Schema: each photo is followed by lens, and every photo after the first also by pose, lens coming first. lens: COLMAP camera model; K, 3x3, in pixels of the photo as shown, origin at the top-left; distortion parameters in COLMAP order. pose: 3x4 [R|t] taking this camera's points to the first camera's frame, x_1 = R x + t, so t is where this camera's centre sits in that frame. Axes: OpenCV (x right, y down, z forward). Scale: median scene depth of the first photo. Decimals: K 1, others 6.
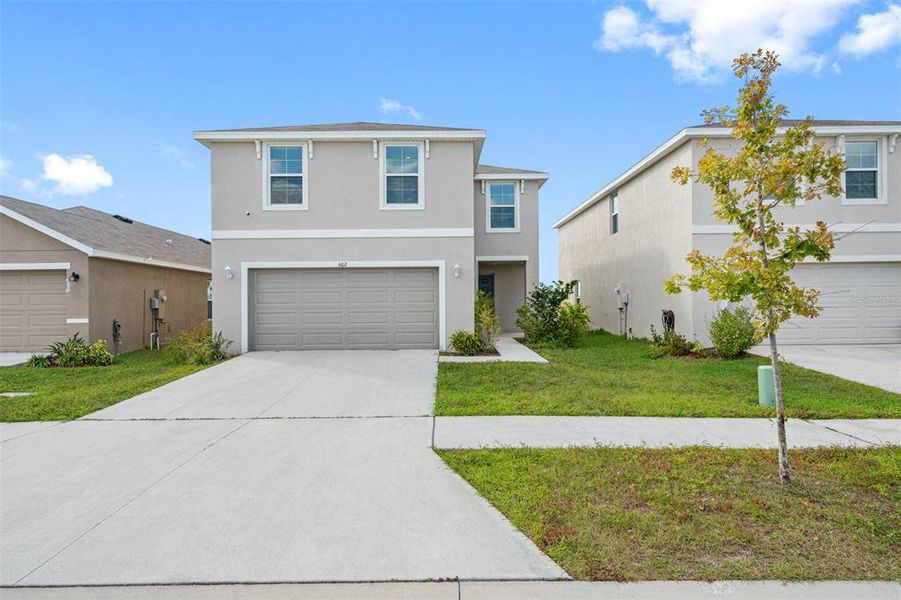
lens RADIAL K [[525.5, 0, 447.6], [0, 525.5, 299.6], [0, 0, 1]] dist [-0.001448, -0.000480]
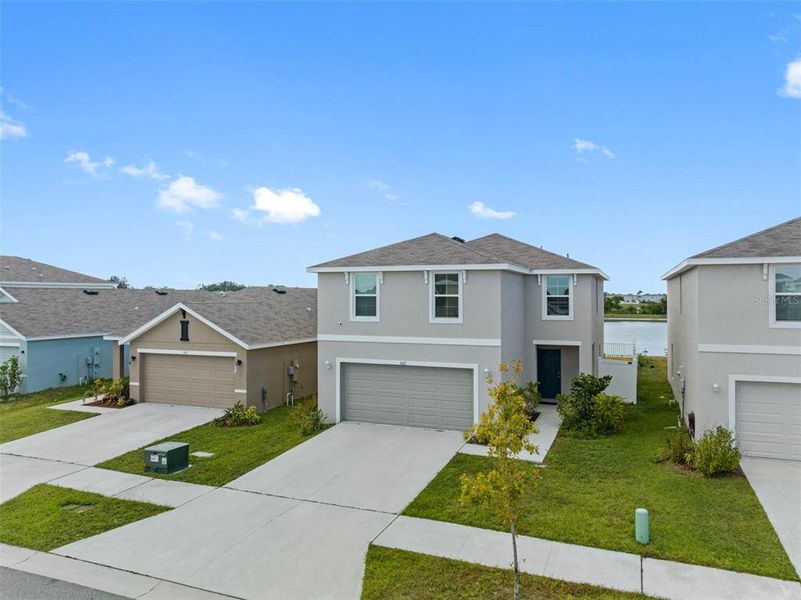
lens RADIAL K [[568.5, 0, 400.1], [0, 568.5, 293.3], [0, 0, 1]] dist [-0.005591, -0.006007]
pose [[0.923092, 0.007170, -0.384512, 0.345320], [-0.004867, 0.999964, 0.006962, -0.253213], [0.384548, -0.004555, 0.923094, -0.331681]]
